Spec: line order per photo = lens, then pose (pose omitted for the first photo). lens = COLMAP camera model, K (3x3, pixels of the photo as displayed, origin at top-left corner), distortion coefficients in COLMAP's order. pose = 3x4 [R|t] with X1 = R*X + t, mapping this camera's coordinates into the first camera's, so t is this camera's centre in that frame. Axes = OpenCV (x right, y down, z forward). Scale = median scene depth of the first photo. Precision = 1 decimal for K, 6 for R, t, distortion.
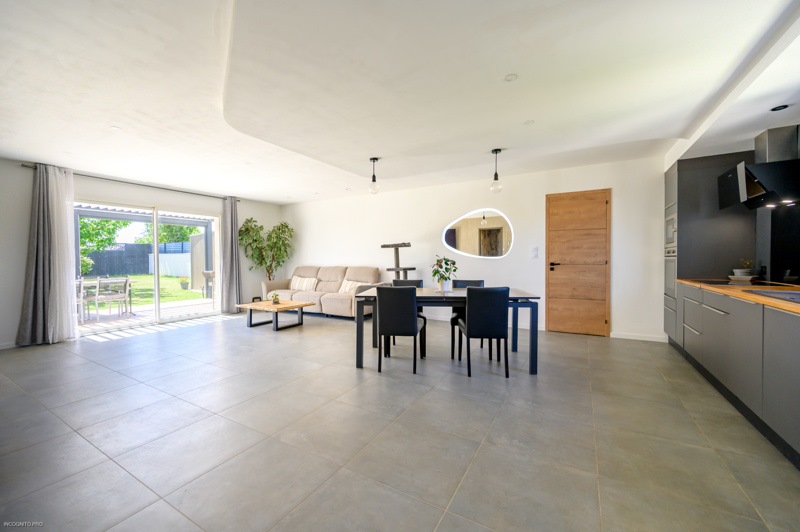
lens RADIAL K [[321.1, 0, 398.6], [0, 321.1, 263.4], [0, 0, 1]] dist [0.002203, 0.000033]
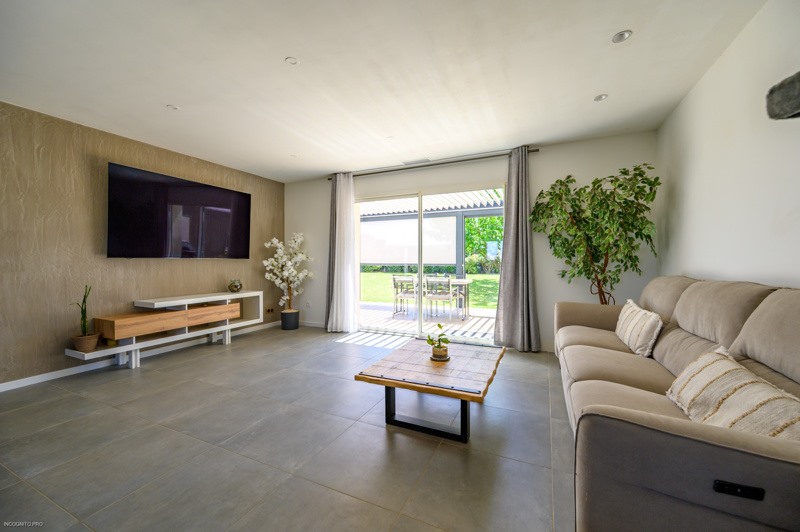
lens RADIAL K [[321.1, 0, 398.0], [0, 321.1, 264.9], [0, 0, 1]] dist [0.002203, 0.000033]
pose [[0.087486, 0.018893, -0.995987, 0.031101], [-0.012645, 0.999761, 0.017853, -0.006209], [0.996085, 0.011032, 0.087704, 0.721133]]
